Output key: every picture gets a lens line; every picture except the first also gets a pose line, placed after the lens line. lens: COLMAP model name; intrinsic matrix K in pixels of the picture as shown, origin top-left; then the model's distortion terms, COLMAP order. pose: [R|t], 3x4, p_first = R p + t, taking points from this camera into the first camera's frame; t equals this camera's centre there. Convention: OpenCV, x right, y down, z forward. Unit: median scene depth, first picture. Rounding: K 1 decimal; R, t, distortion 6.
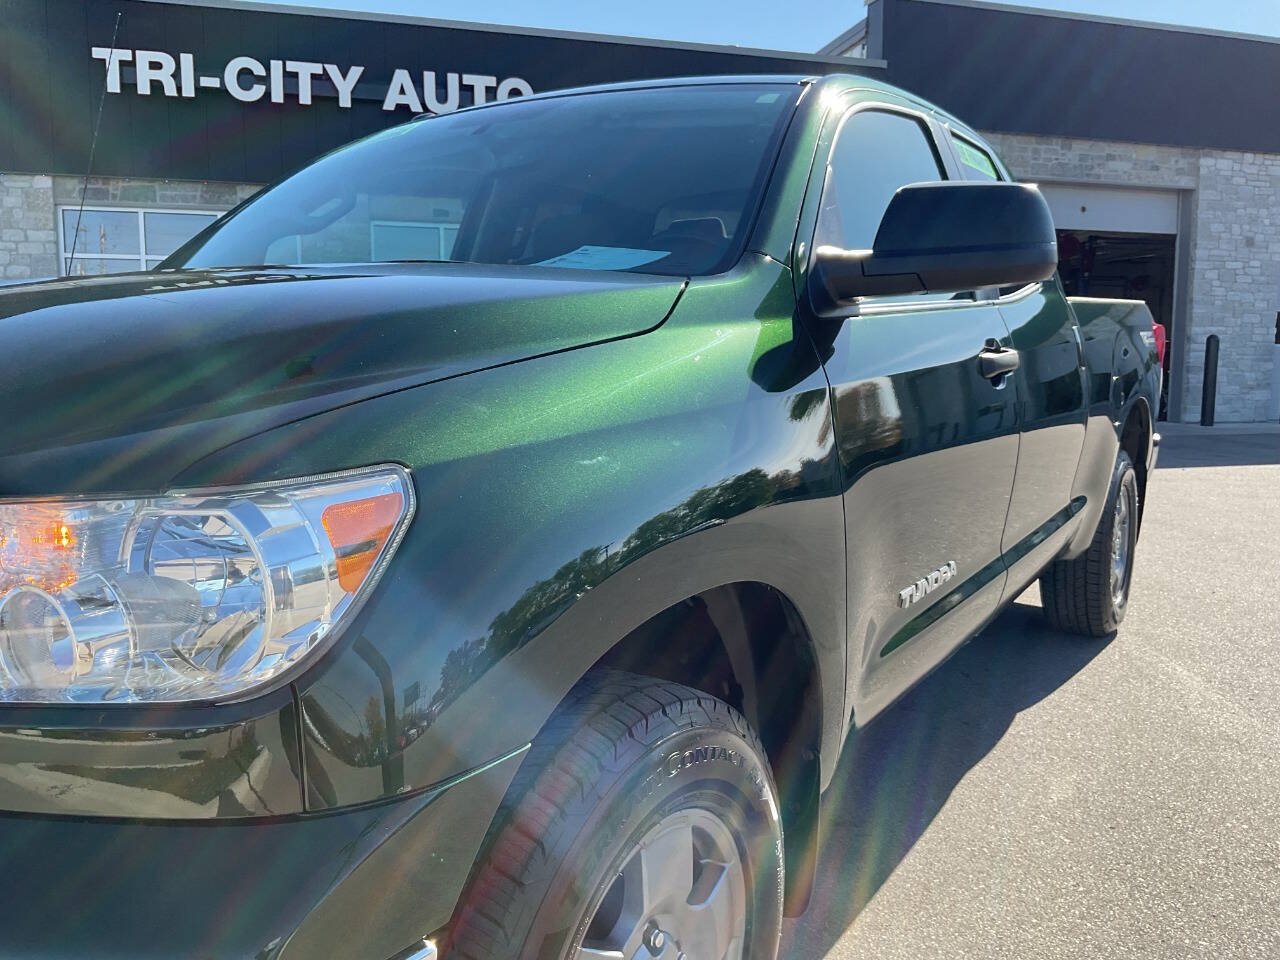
lens RADIAL K [[1115.8, 0, 640.0], [0, 1115.8, 480.0], [0, 0, 1]] dist [0.029693, -0.069547]
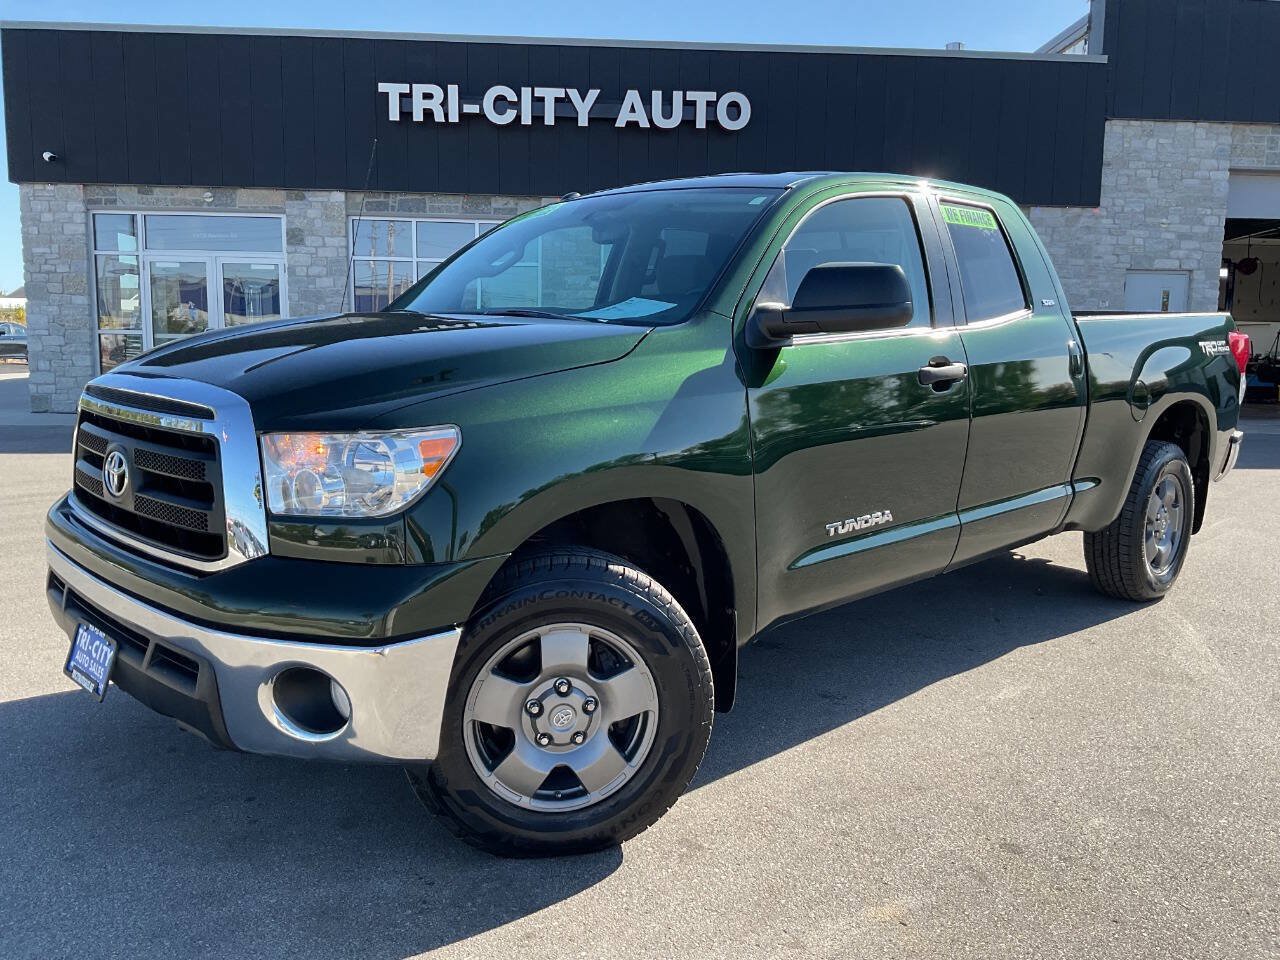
lens RADIAL K [[1115.0, 0, 626.7], [0, 1115.0, 480.7], [0, 0, 1]] dist [0.099214, -0.177717]
pose [[0.971627, 0.040764, -0.232979, 0.063736], [-0.037254, 0.999117, 0.019446, 0.004121], [0.233566, -0.010214, 0.972287, -0.110603]]
